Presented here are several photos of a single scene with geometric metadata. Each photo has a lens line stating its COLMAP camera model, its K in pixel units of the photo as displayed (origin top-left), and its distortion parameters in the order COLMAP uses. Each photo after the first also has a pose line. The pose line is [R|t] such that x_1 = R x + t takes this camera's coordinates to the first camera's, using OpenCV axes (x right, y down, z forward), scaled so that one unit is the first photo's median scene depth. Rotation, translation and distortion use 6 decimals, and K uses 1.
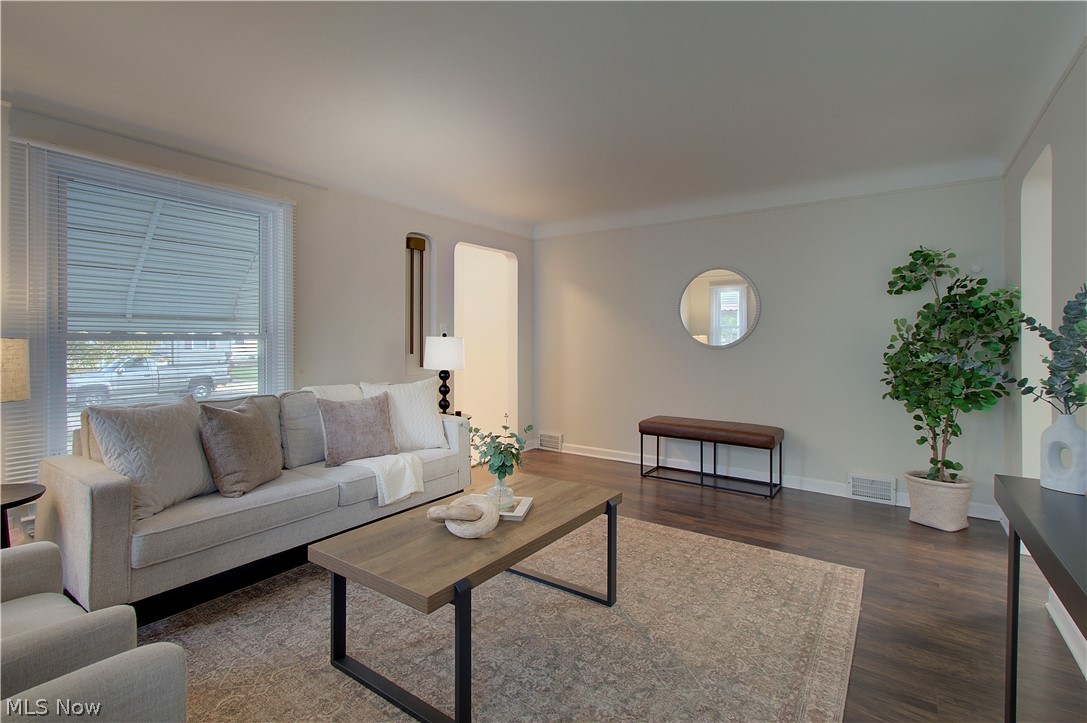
lens RADIAL K [[509.3, 0, 521.9], [0, 509.3, 339.2], [0, 0, 1]] dist [0.003047, 0.000378]
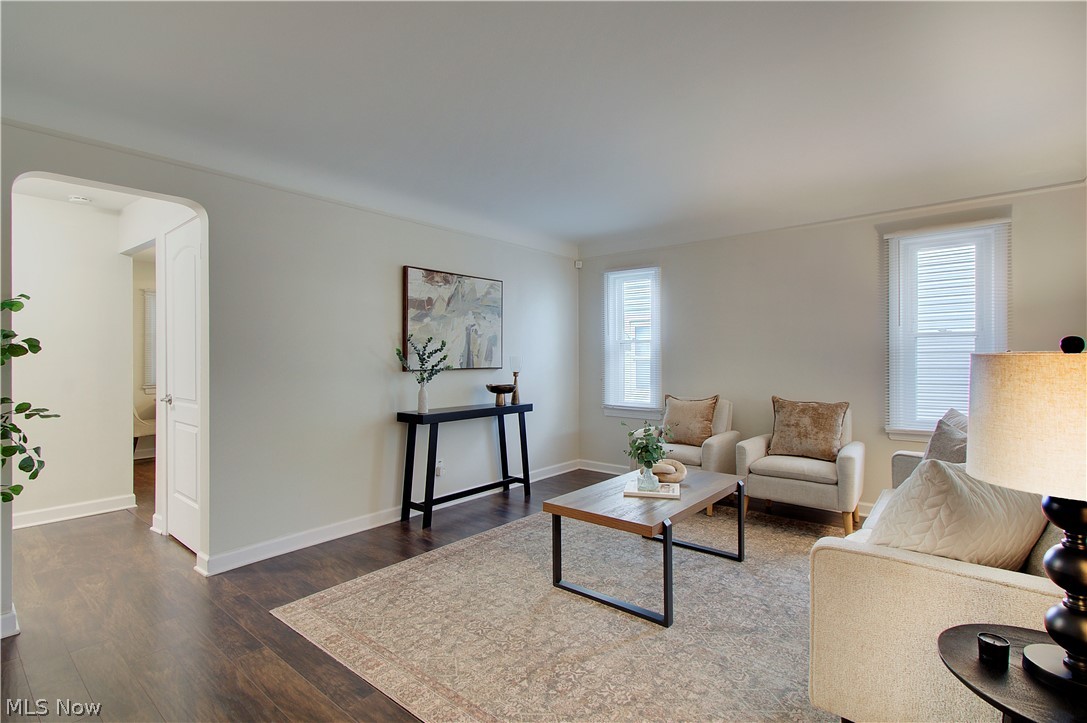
lens RADIAL K [[509.3, 0, 546.4], [0, 509.3, 359.5], [0, 0, 1]] dist [0.003047, 0.000378]
pose [[-0.999388, 0.006726, 0.034336, 0.155478], [0.006715, 0.999977, -0.000436, 0.002269], [-0.034338, -0.000205, -0.999410, 2.143358]]
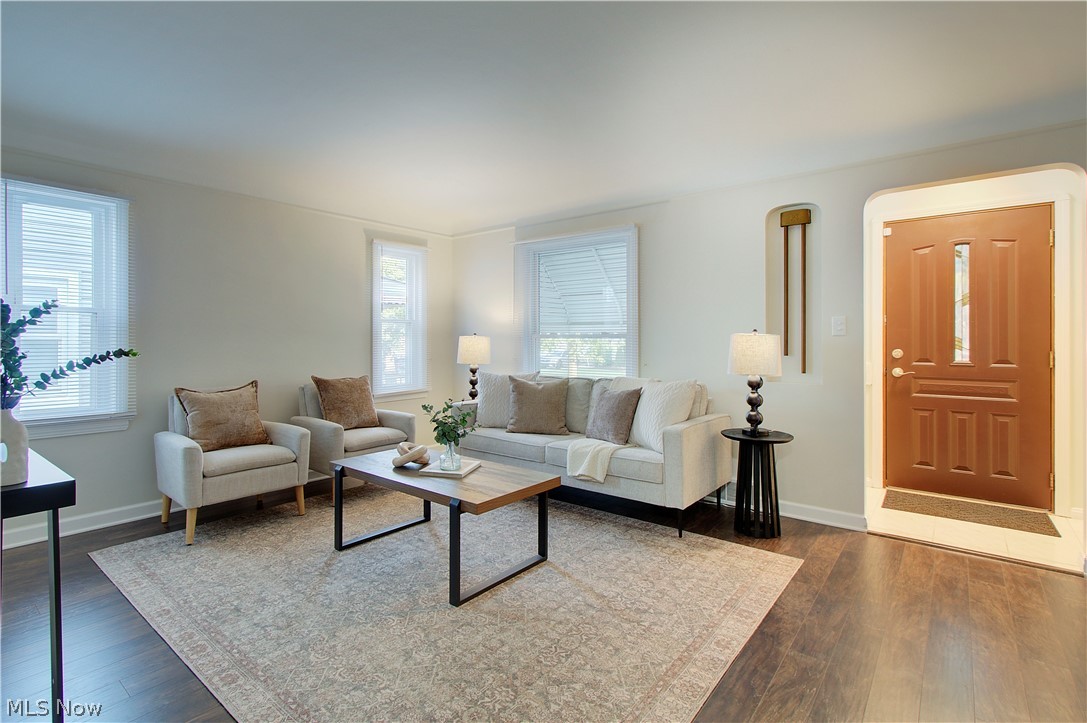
lens RADIAL K [[509.3, 0, 528.7], [0, 509.3, 341.7], [0, 0, 1]] dist [0.003047, 0.000378]
pose [[-0.038077, 0.006390, -0.999254, 1.137236], [-0.003605, 0.999972, 0.006532, 0.004221], [0.999268, 0.003851, -0.038053, 1.162606]]
